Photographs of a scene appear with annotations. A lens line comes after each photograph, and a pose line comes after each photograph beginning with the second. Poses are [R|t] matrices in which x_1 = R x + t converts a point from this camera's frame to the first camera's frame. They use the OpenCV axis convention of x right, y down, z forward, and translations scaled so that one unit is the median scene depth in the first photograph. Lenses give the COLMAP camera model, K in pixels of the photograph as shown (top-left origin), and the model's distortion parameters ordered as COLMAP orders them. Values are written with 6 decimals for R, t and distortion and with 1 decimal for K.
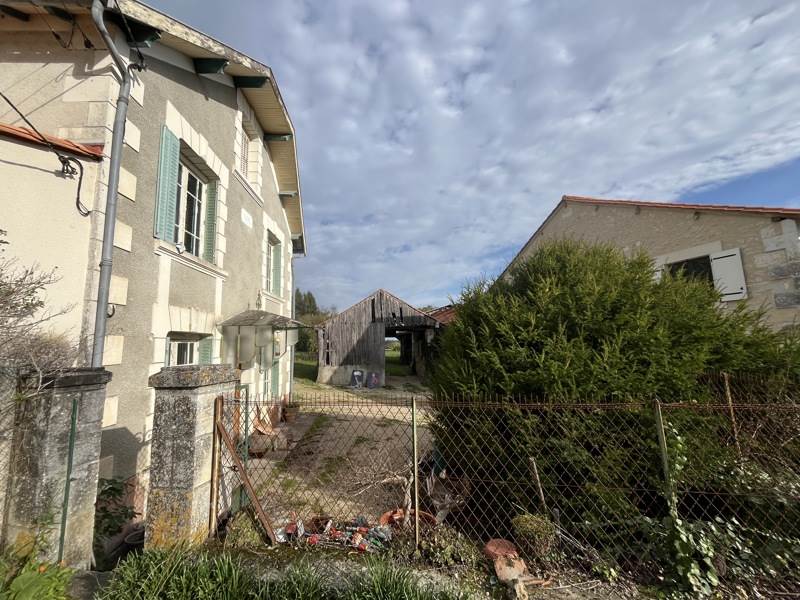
lens RADIAL K [[320.8, 0, 399.6], [0, 320.8, 299.7], [0, 0, 1]] dist [-0.019165, -0.000098]
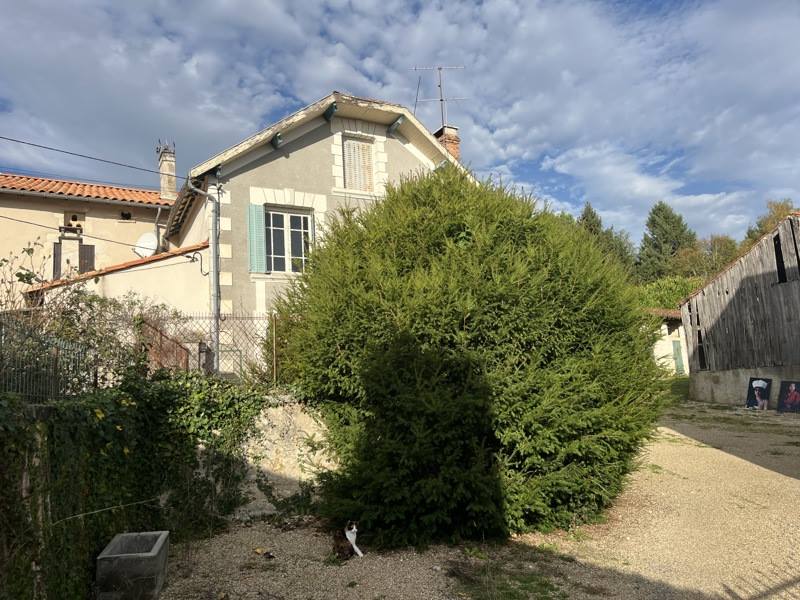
lens RADIAL K [[605.3, 0, 398.6], [0, 605.3, 301.6], [0, 0, 1]] dist [-0.009636, -0.002293]
pose [[0.385361, -0.139696, -0.912130, 2.406962], [0.166542, 0.982771, -0.080153, 0.340535], [0.907613, -0.121020, 0.401987, 0.374965]]
